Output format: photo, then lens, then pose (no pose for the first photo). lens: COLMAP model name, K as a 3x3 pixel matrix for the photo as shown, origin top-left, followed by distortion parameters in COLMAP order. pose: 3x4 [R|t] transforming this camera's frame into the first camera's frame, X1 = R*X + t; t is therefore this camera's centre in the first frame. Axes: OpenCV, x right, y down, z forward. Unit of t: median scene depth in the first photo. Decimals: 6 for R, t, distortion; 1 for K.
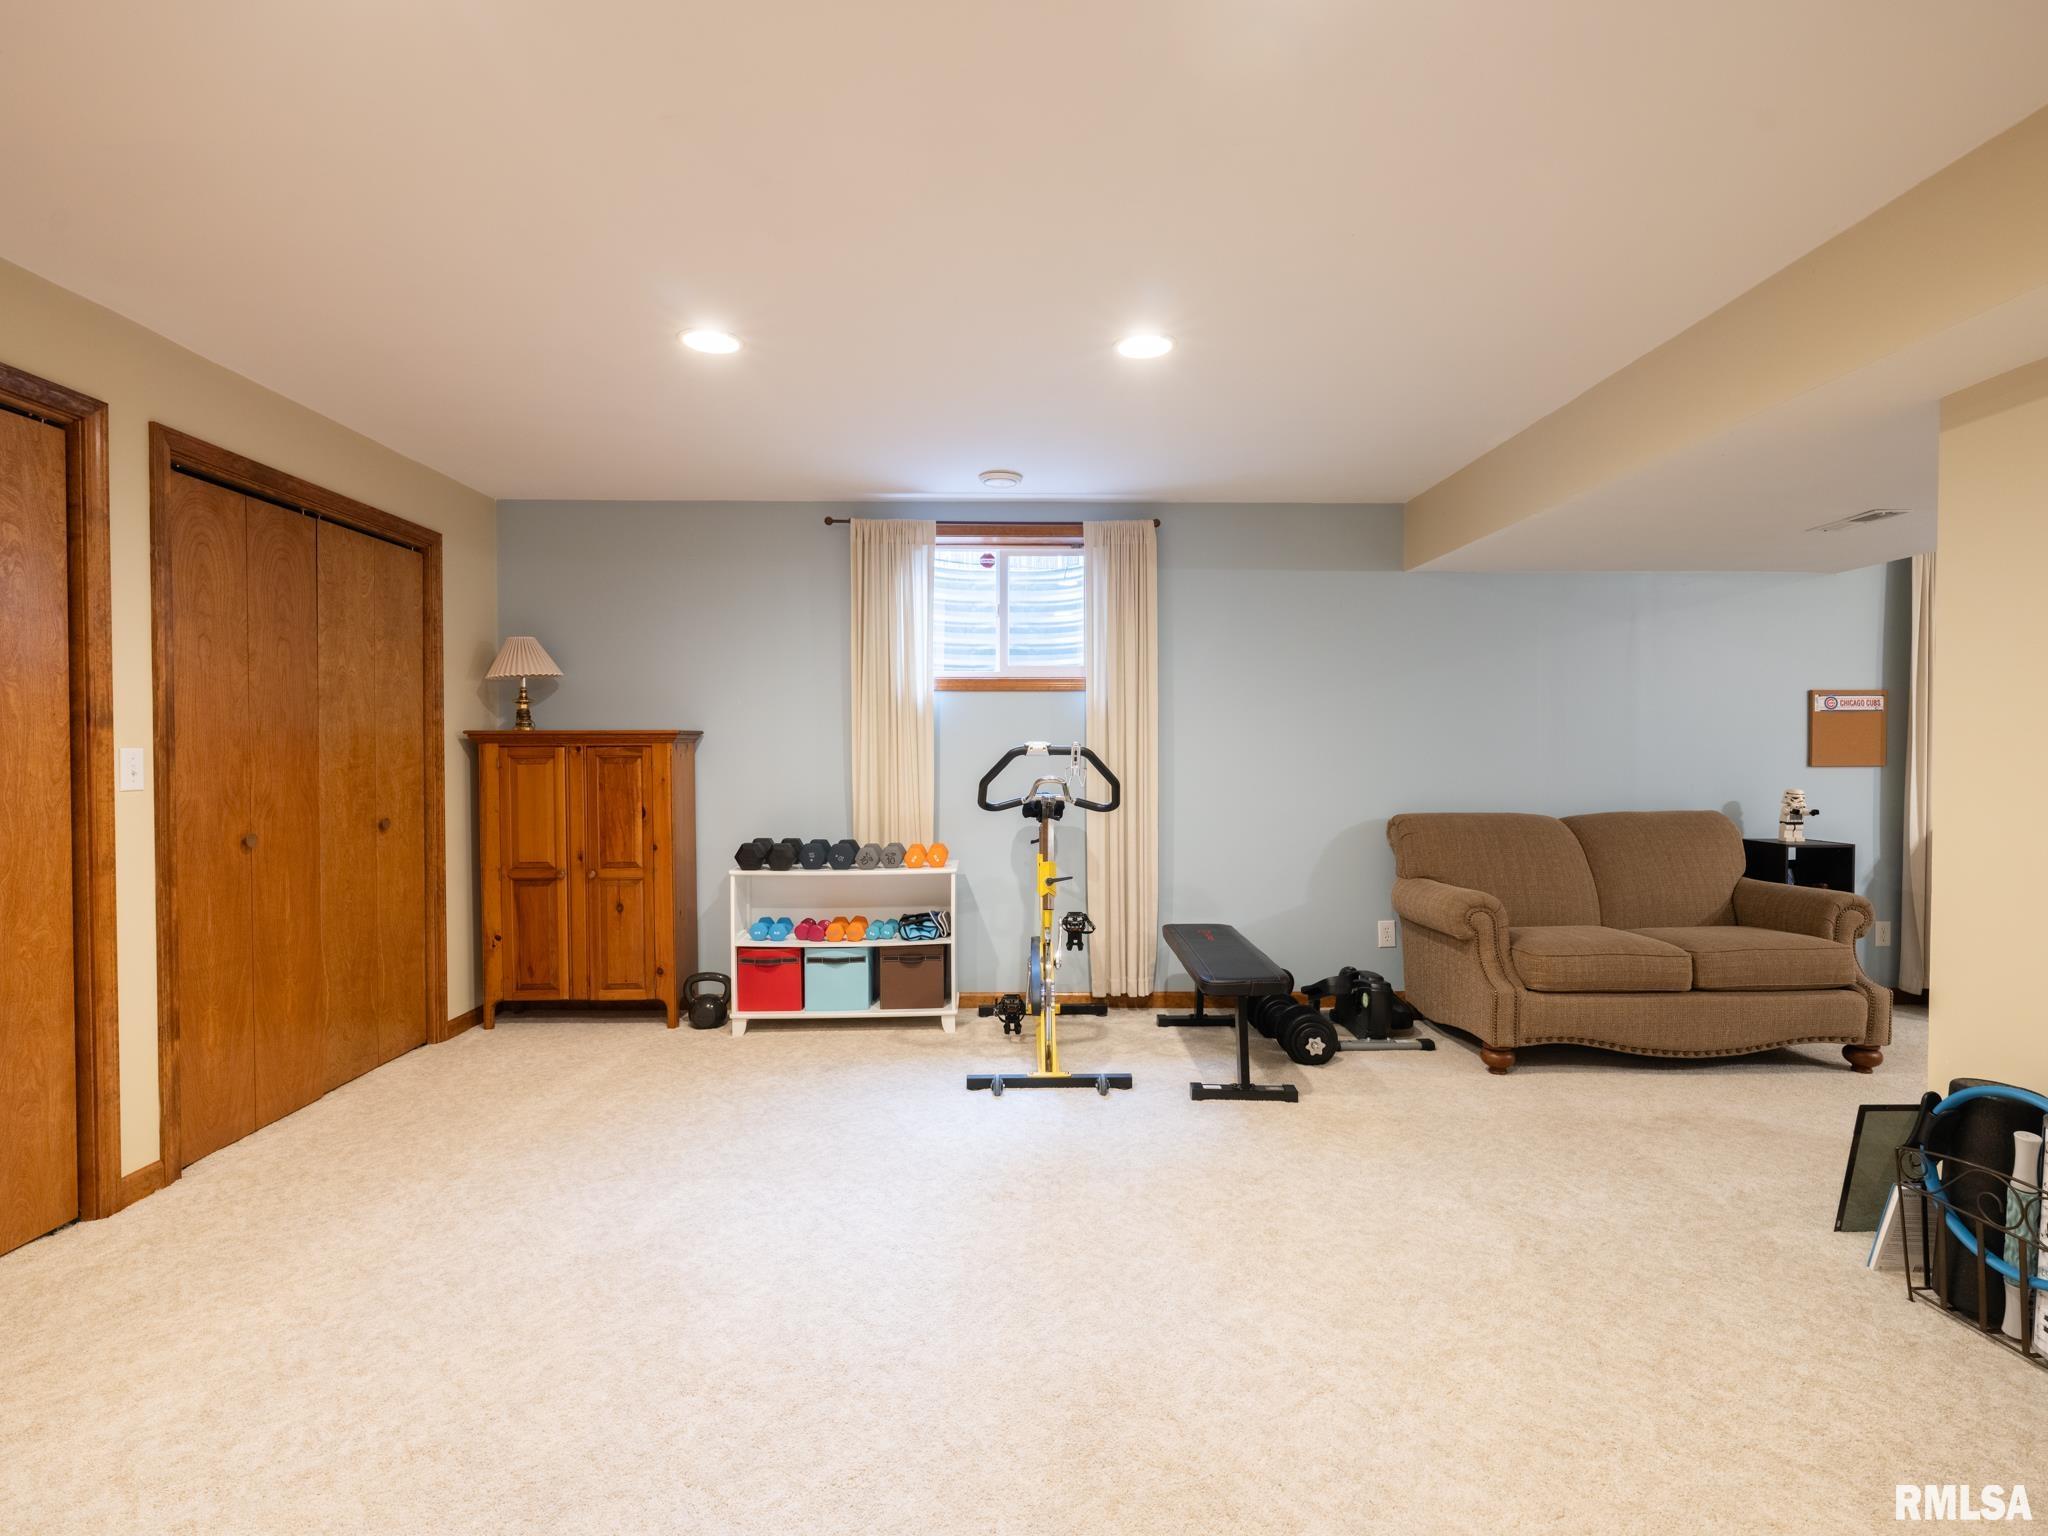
lens RADIAL K [[961.7, 0, 1024.0], [0, 961.7, 768.0], [0, 0, 1]] dist [-0.001341, 0.000651]
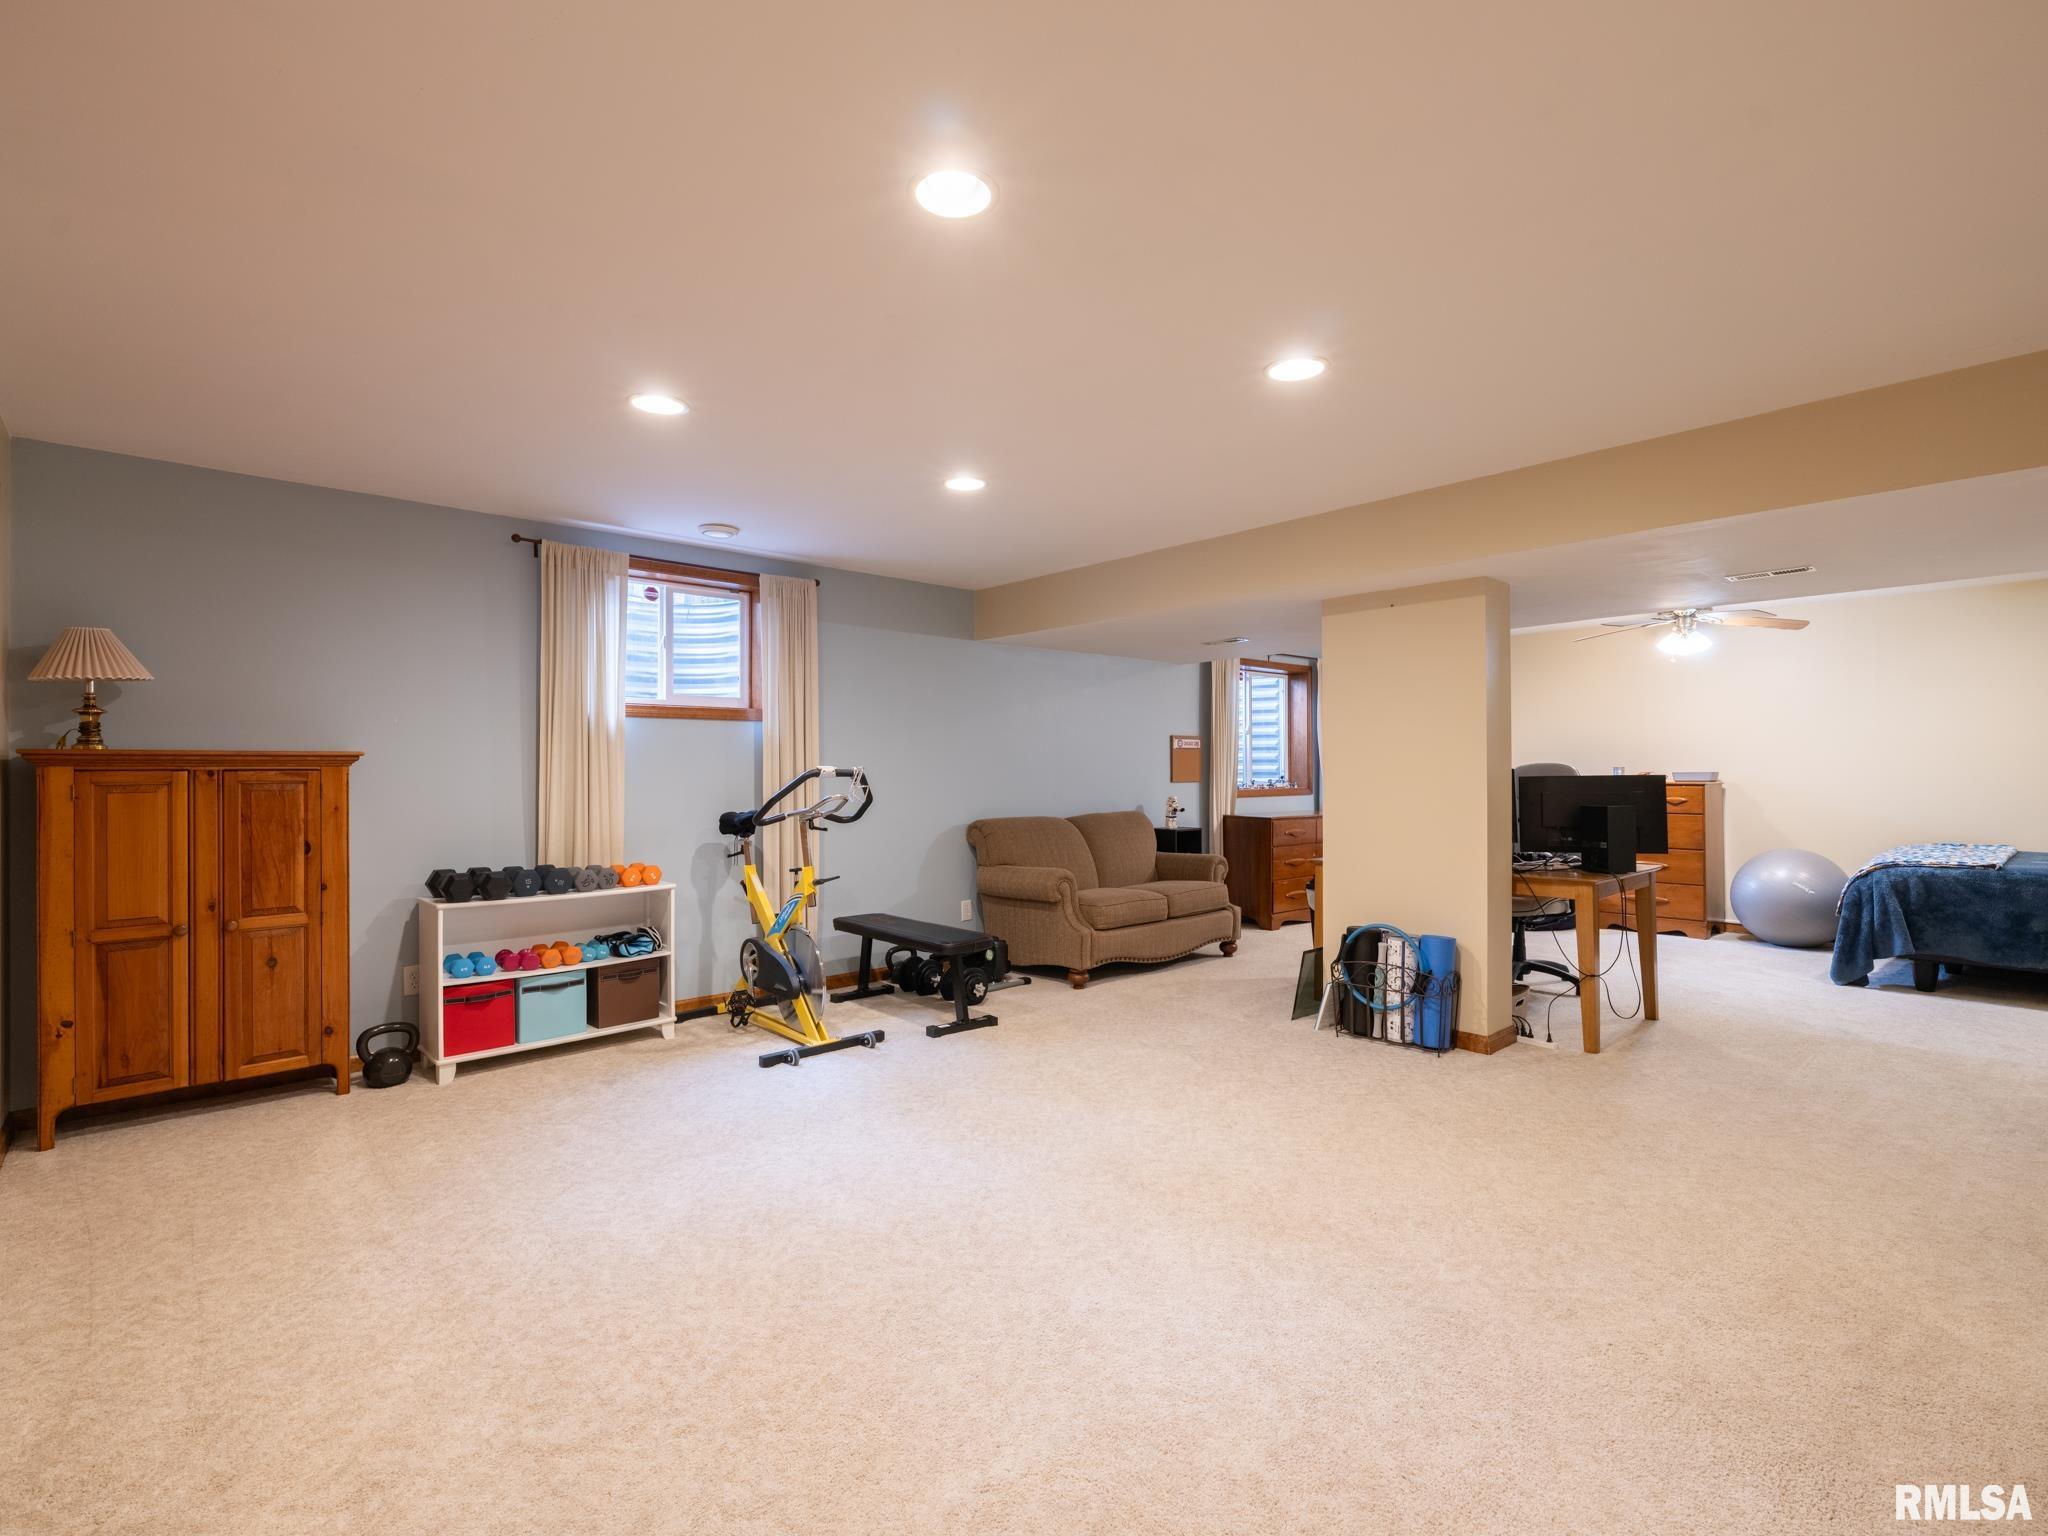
lens RADIAL K [[964.3, 0, 1024.0], [0, 964.3, 768.0], [0, 0, 1]] dist [-0.003421, -0.000325]
pose [[0.752265, 0.000954, 0.658860, -0.488501], [0.014892, 0.999719, -0.018450, 0.001013], [-0.658692, 0.023691, 0.752040, -0.068165]]
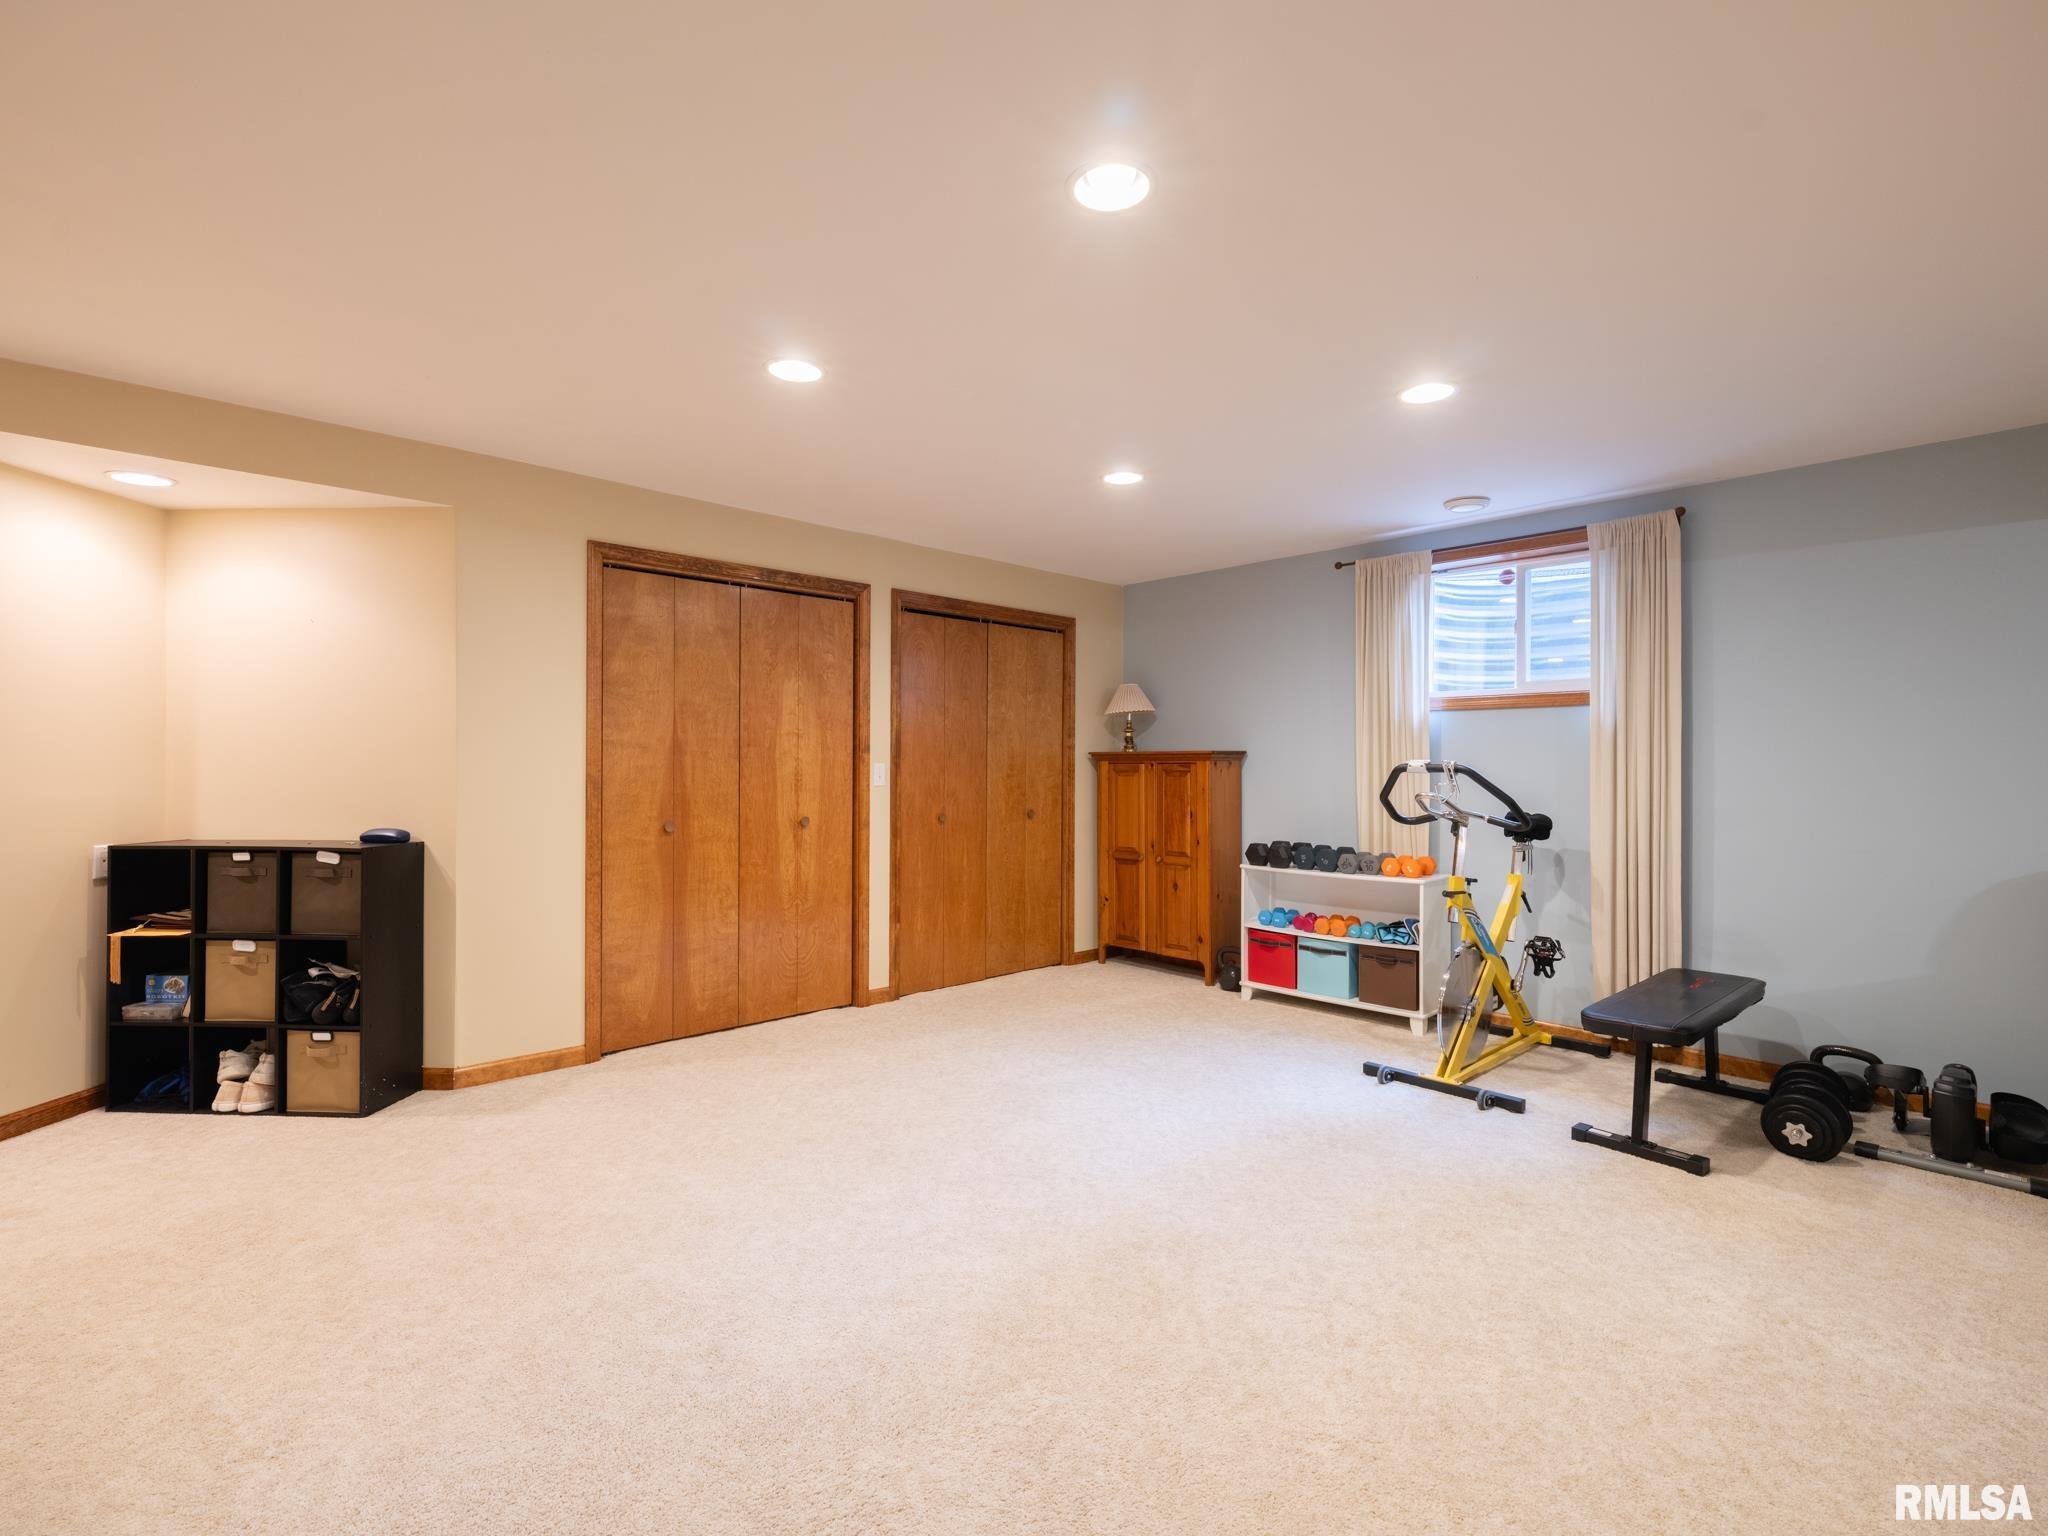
lens RADIAL K [[953.4, 0, 1024.0], [0, 953.4, 768.0], [0, 0, 1]] dist [0.001288, 0.000111]
pose [[0.670472, 0.005719, -0.741913, 0.410914], [-0.019785, 0.999752, -0.010173, 0.001225], [0.741671, 0.021500, 0.670419, -0.027870]]
